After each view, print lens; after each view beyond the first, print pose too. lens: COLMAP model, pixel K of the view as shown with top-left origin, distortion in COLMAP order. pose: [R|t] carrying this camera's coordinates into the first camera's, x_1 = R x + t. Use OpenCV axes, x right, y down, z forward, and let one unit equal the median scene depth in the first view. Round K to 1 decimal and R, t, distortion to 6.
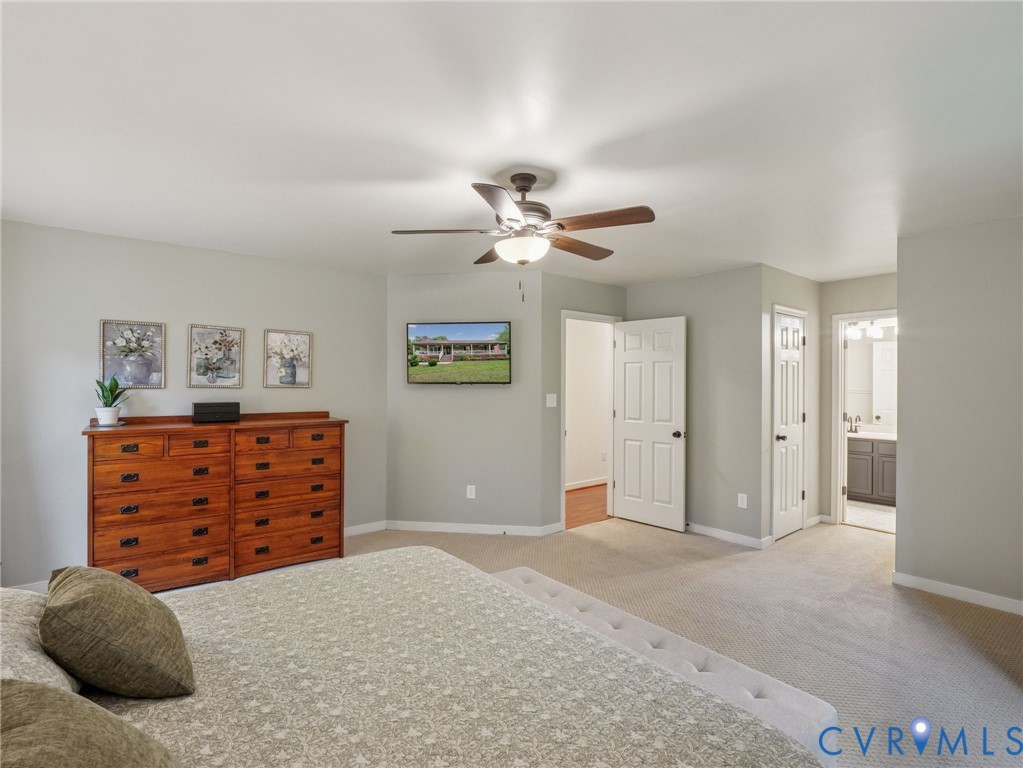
lens RADIAL K [[495.4, 0, 503.4], [0, 495.4, 385.1], [0, 0, 1]] dist [-0.014706, -0.004165]
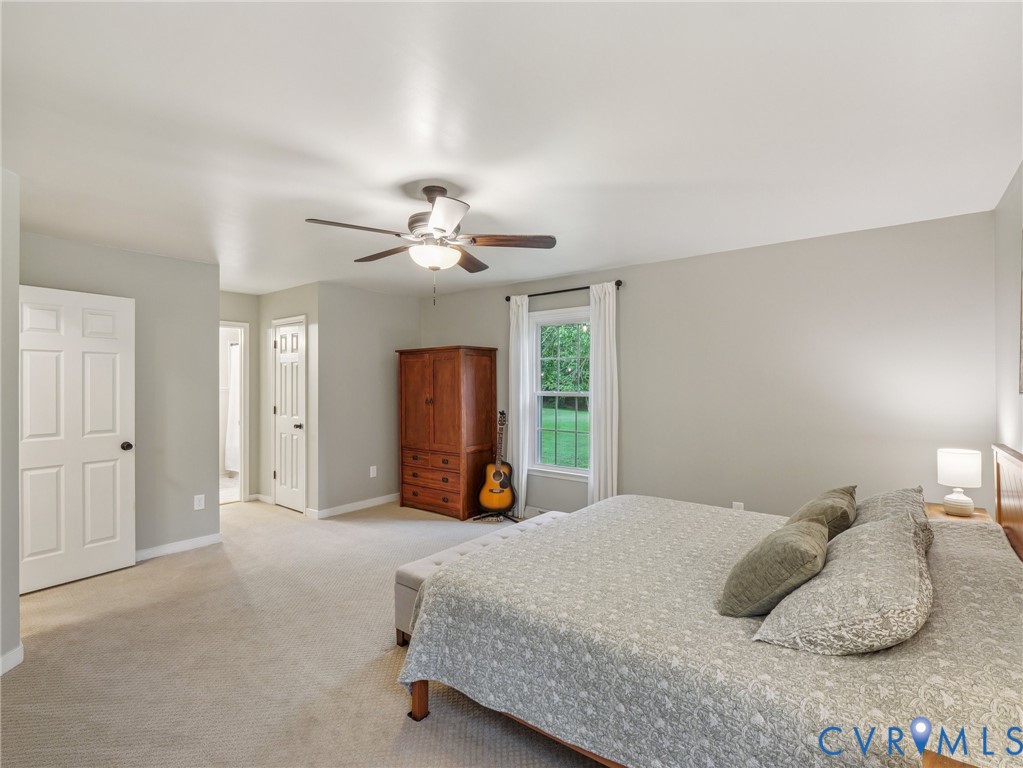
lens RADIAL K [[495.4, 0, 516.6], [0, 495.4, 384.3], [0, 0, 1]] dist [-0.014706, -0.004165]
pose [[-0.244337, -0.007903, 0.969658, -0.661143], [0.004378, 0.999948, 0.009253, -0.005107], [-0.969680, 0.006506, -0.244290, 0.683803]]
